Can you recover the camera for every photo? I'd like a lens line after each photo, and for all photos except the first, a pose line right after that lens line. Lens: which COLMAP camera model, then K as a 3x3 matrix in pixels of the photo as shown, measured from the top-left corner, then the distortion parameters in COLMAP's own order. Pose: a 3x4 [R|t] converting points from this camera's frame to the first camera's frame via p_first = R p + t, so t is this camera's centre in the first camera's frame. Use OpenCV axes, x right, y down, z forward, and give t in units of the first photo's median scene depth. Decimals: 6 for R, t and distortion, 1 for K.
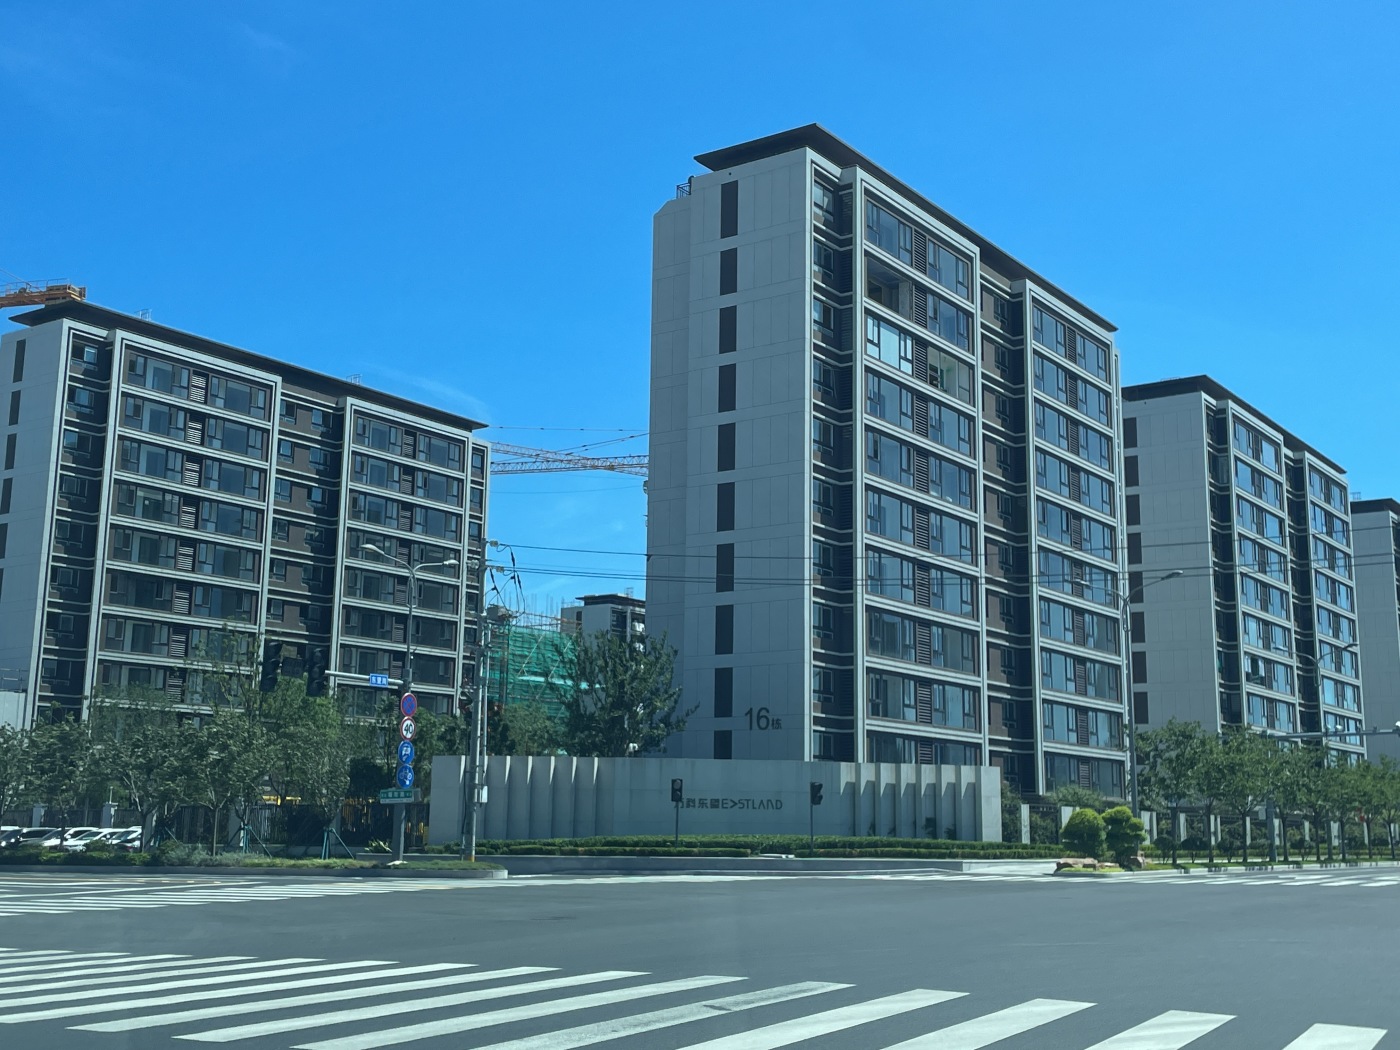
lens RADIAL K [[1617.8, 0, 737.1], [0, 1617.8, 528.5], [0, 0, 1]] dist [0.151886, -0.345952]
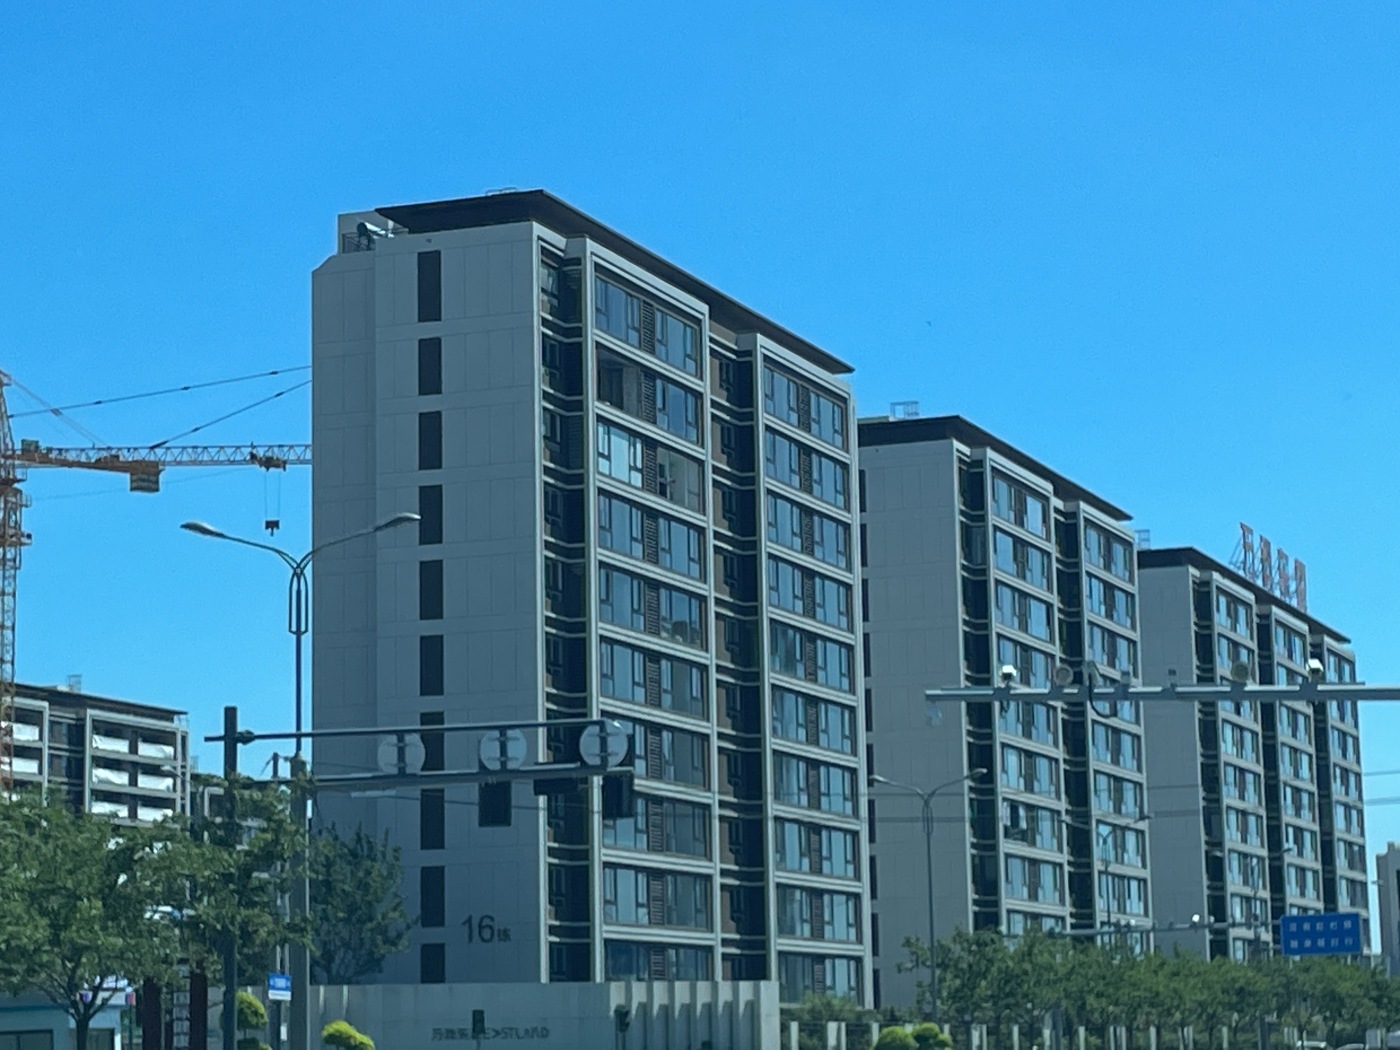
lens RADIAL K [[3467.3, 0, 775.3], [0, 3467.3, 522.8], [0, 0, 1]] dist [0.155814, 0.073806]
pose [[0.966142, 0.009084, 0.257850, -0.221864], [-0.016734, 0.999482, 0.027491, -0.103741], [-0.257466, -0.030875, 0.965794, -0.548187]]
